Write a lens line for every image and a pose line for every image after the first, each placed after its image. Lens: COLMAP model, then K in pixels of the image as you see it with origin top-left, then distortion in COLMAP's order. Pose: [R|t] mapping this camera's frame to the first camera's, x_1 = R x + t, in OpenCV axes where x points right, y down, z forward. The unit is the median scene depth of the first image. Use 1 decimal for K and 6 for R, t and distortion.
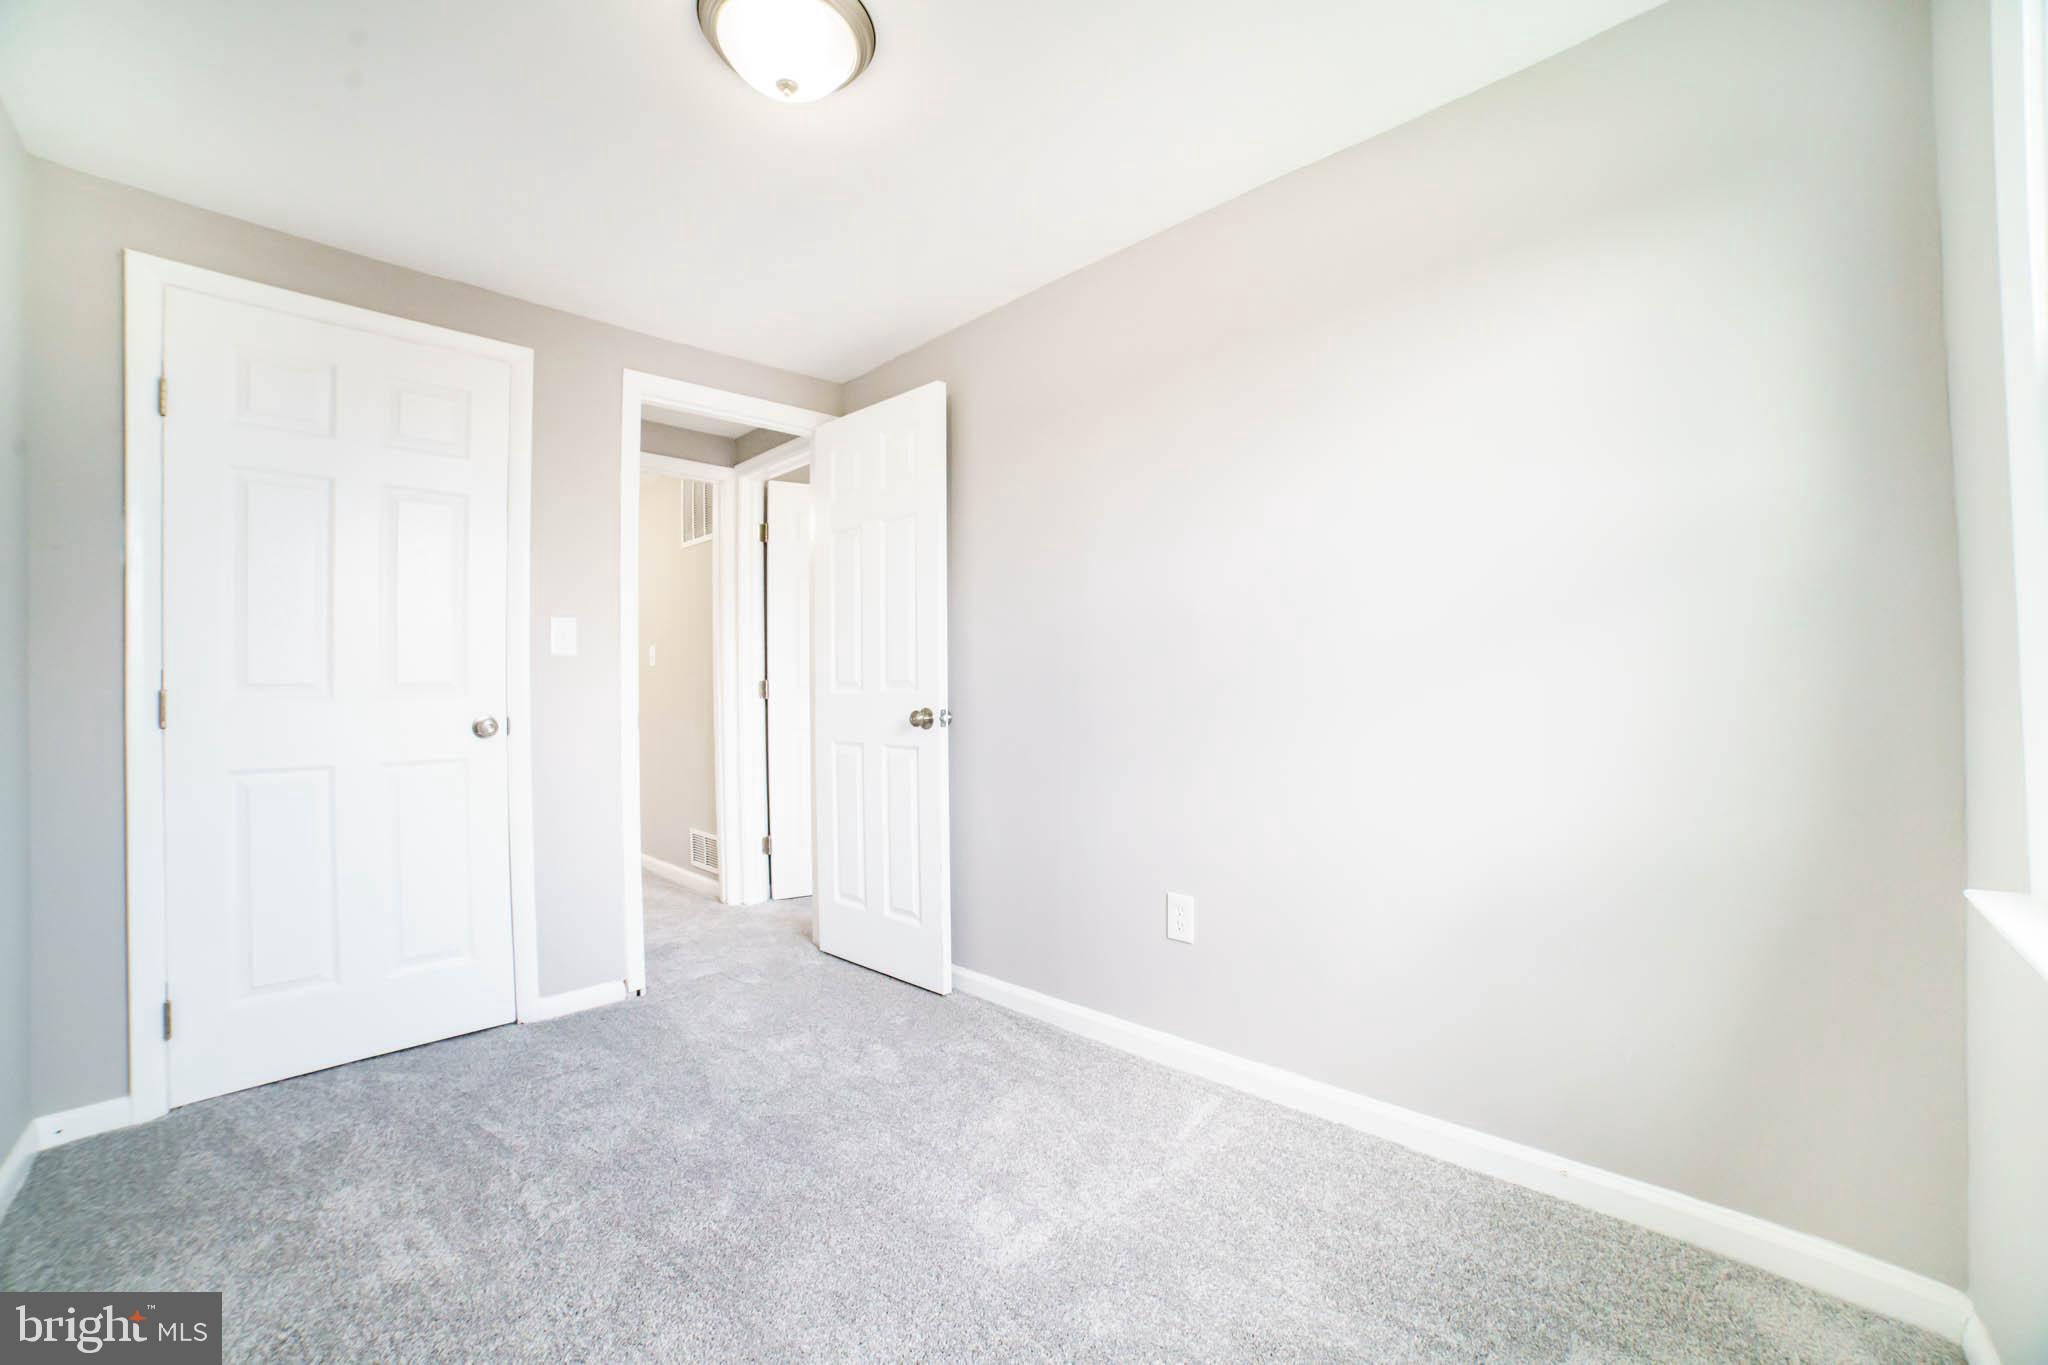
lens RADIAL K [[818.8, 0, 1028.5], [0, 818.8, 683.7], [0, 0, 1]] dist [-0.108077, 0.035784]
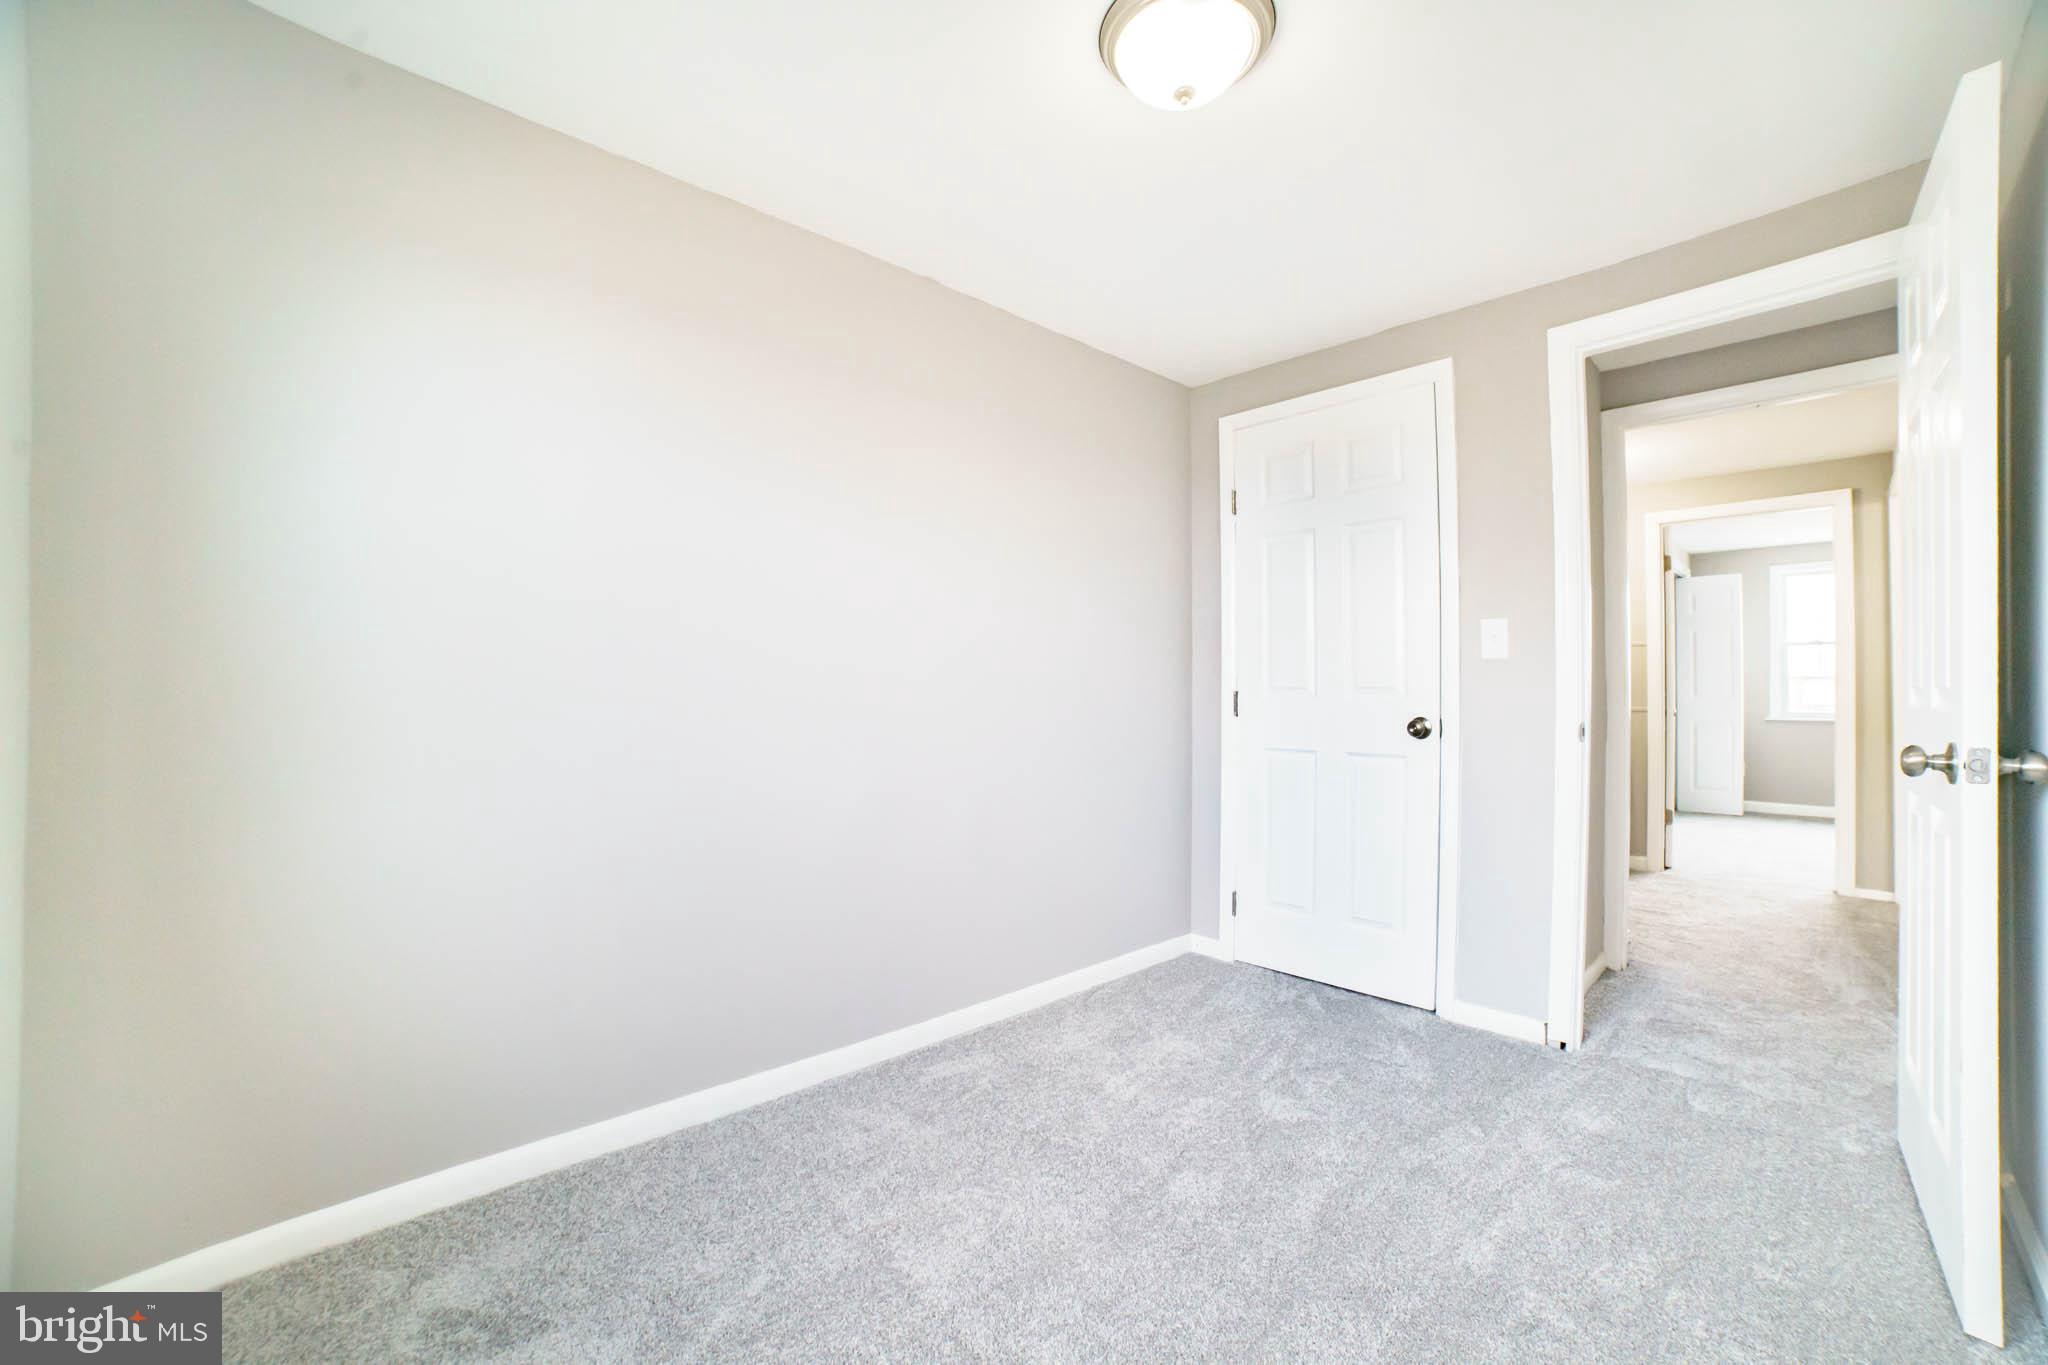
lens RADIAL K [[818.8, 0, 1028.5], [0, 818.8, 683.7], [0, 0, 1]] dist [-0.108077, 0.035784]
pose [[-0.039281, 0.004477, -0.999218, 0.419562], [-0.002763, 0.999986, 0.004589, -0.007344], [0.999224, 0.002941, -0.039268, 0.505902]]
